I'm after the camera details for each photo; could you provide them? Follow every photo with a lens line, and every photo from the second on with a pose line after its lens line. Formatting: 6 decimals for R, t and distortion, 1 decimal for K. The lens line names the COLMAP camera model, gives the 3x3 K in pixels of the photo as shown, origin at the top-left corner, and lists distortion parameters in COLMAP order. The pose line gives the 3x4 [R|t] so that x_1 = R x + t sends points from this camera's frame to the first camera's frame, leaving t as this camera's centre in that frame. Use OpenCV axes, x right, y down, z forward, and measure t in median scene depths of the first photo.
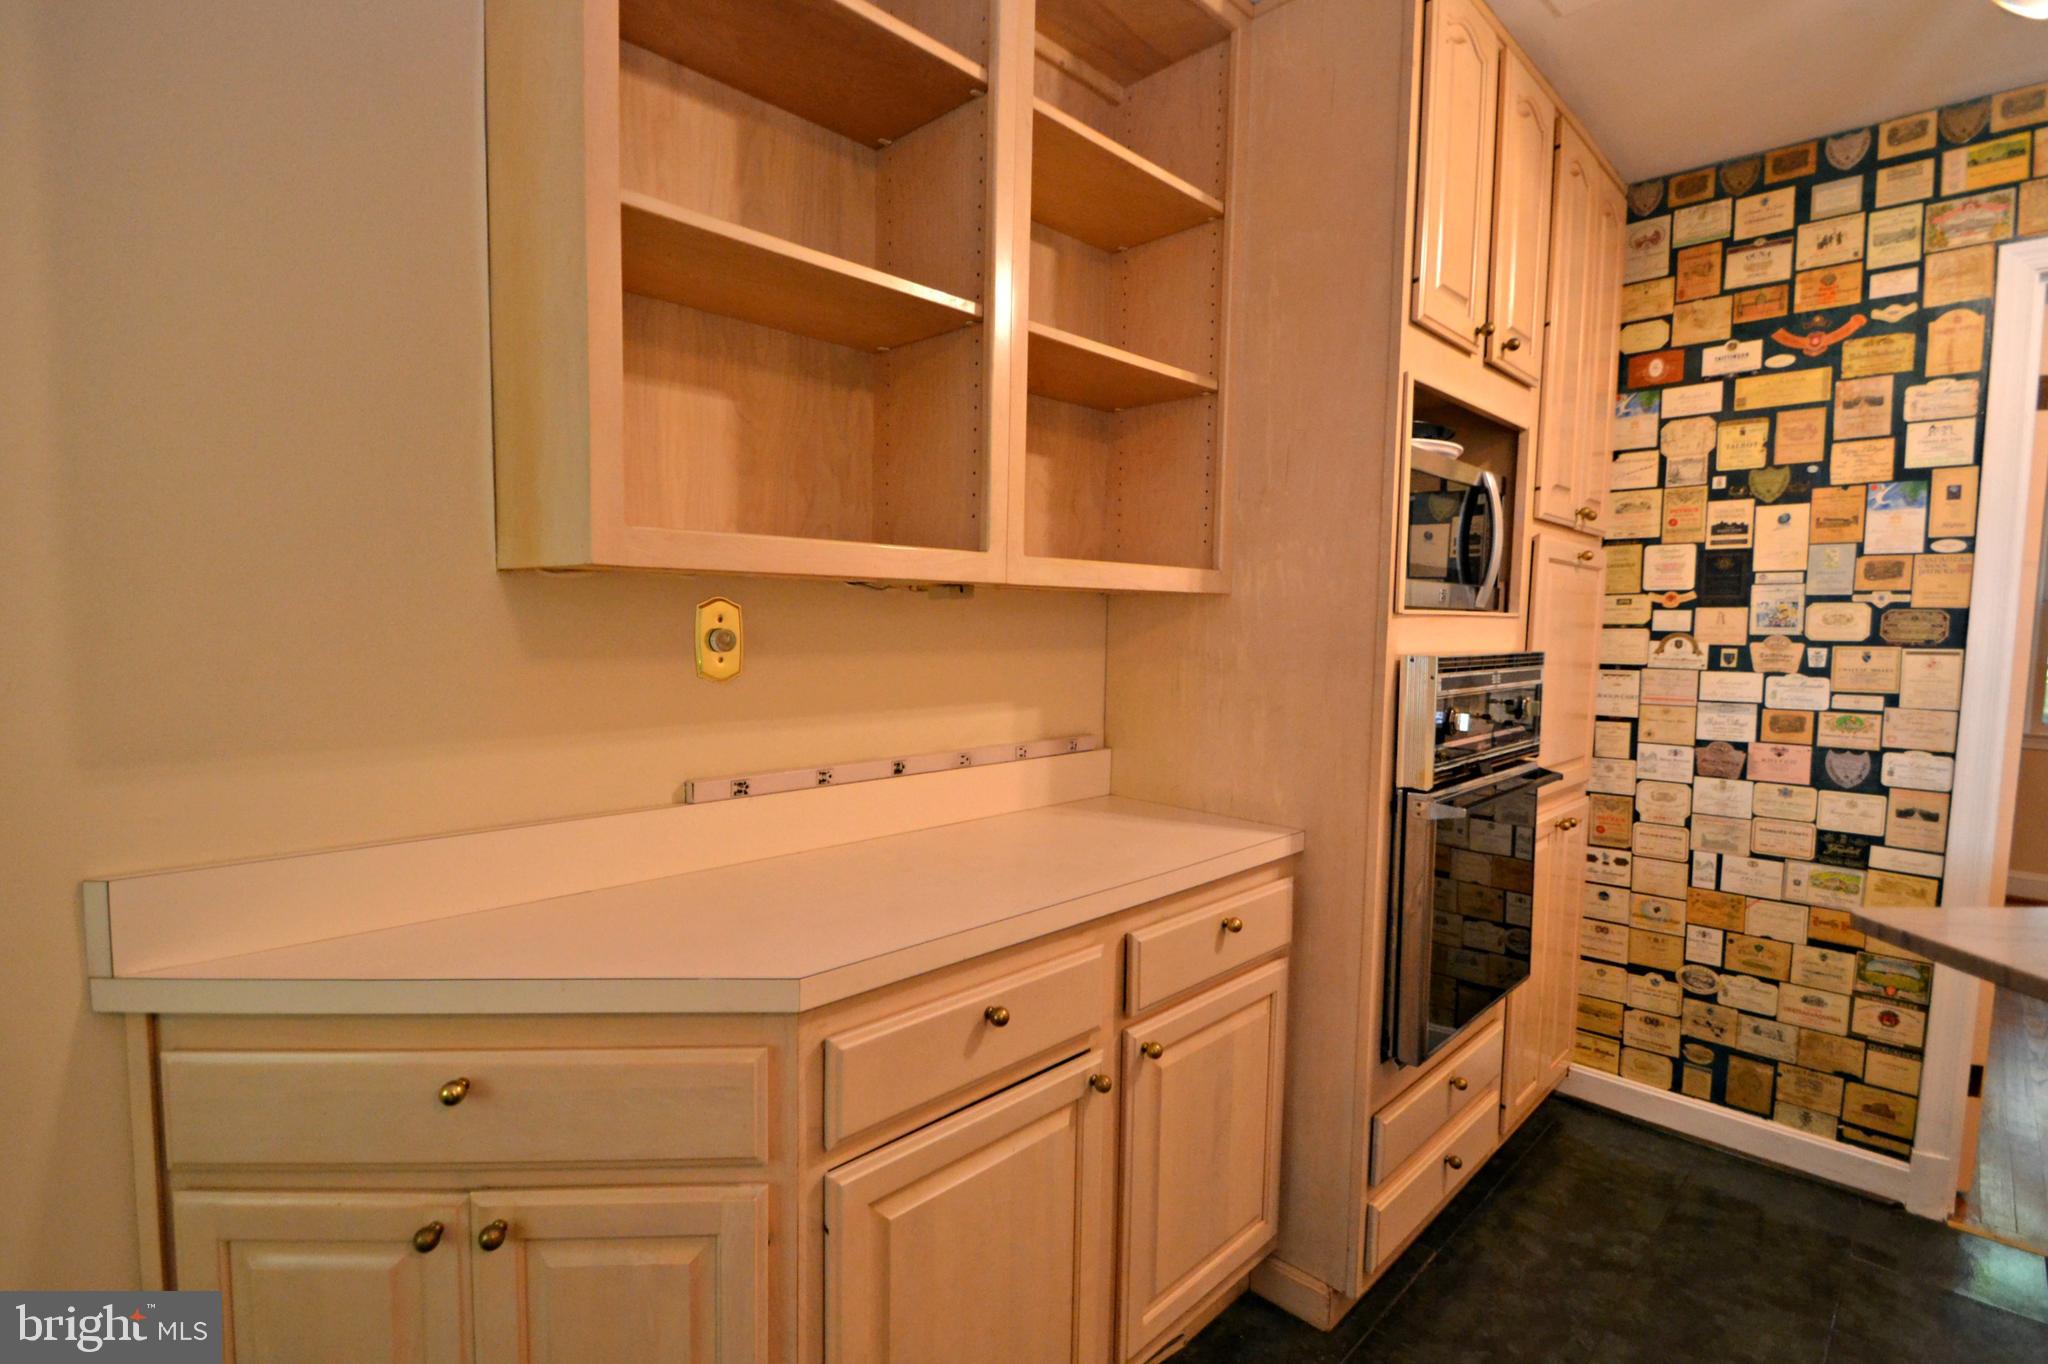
lens RADIAL K [[938.6, 0, 984.2], [0, 938.6, 687.3], [0, 0, 1]] dist [0.005824, -0.012676]
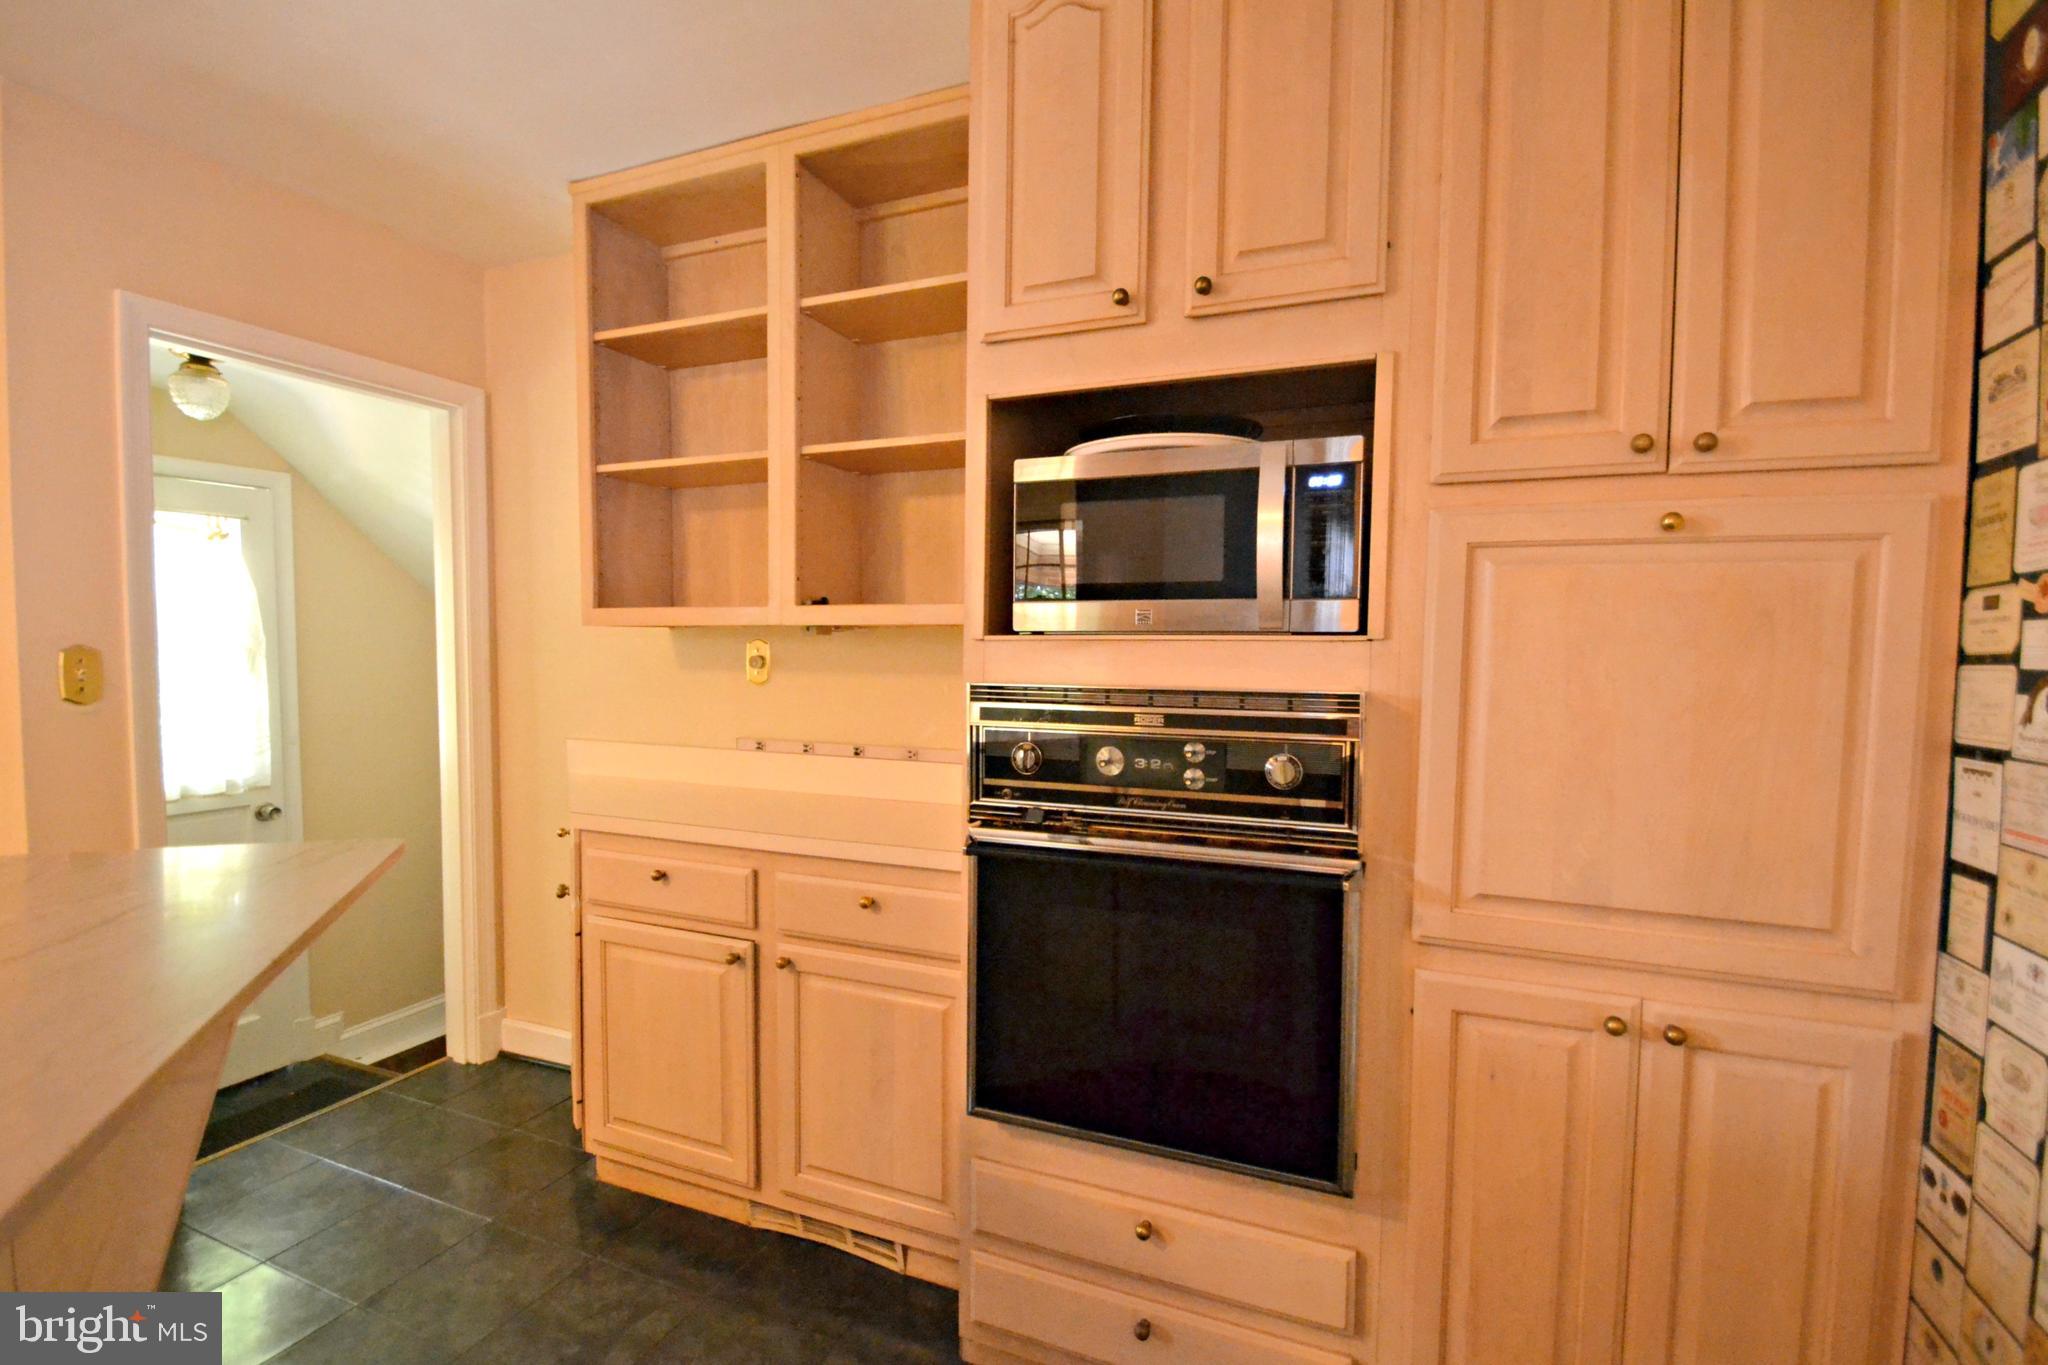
lens RADIAL K [[938.6, 0, 1016.6], [0, 938.6, 689.9], [0, 0, 1]] dist [0.005824, -0.012676]
pose [[0.400532, 0.032073, -0.915721, 1.000990], [-0.067920, 0.997677, 0.005236, -0.025746], [0.913762, 0.060099, 0.401780, 0.473233]]
